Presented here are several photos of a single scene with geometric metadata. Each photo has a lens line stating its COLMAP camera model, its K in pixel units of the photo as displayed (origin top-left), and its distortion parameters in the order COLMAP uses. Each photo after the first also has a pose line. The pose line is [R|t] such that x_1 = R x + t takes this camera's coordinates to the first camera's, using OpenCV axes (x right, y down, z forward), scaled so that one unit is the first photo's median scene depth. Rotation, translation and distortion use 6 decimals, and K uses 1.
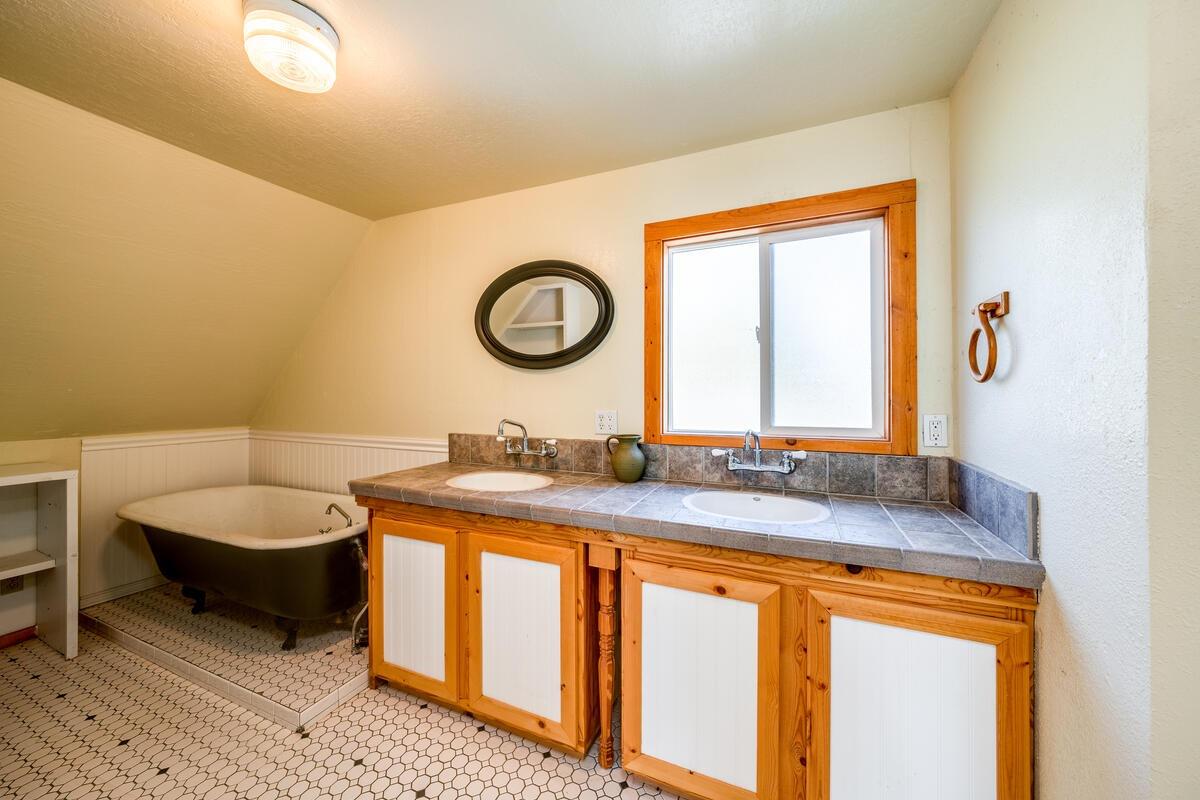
lens RADIAL K [[430.3, 0, 599.3], [0, 430.3, 394.7], [0, 0, 1]] dist [-0.000354, -0.000001]
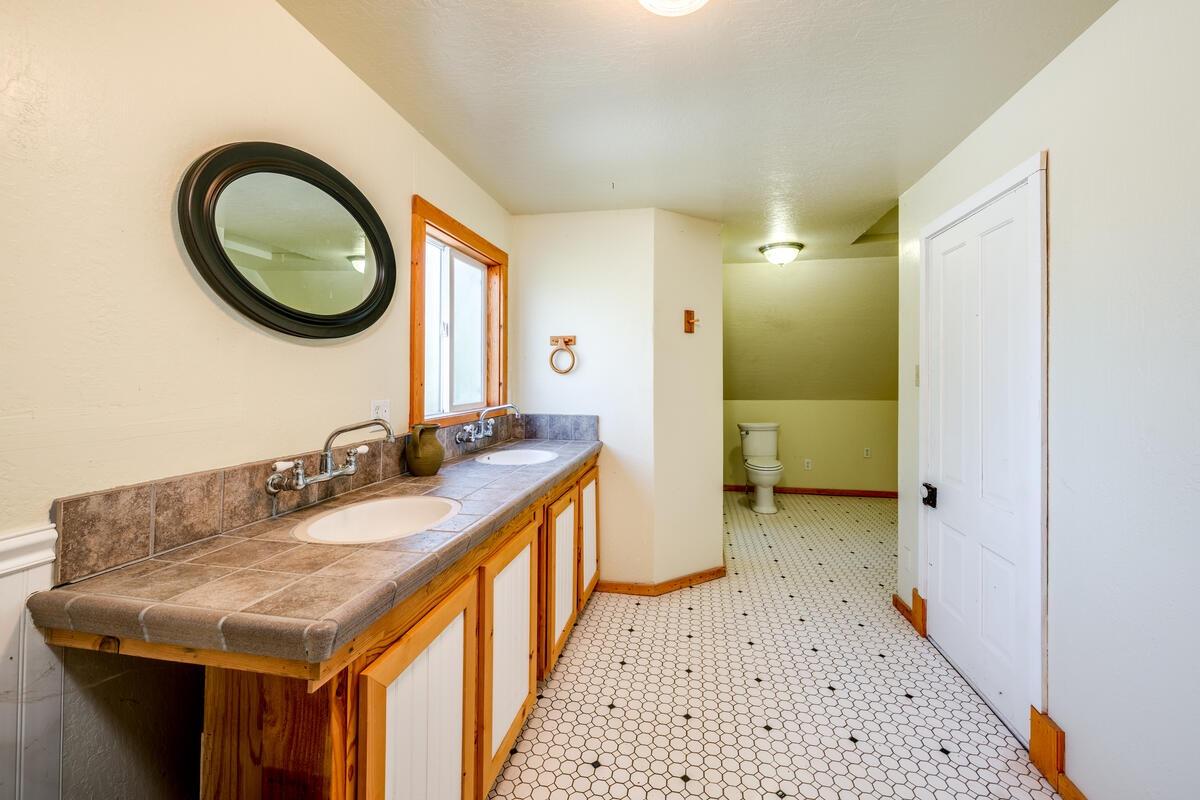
lens RADIAL K [[488.3, 0, 607.6], [0, 488.3, 372.5], [0, 0, 1]] dist [0.000058, -0.000010]
pose [[-0.227950, 0.007544, 0.973644, -0.842517], [-0.001157, 0.999967, -0.008018, -0.006386], [-0.973672, -0.002955, -0.227934, 0.703815]]
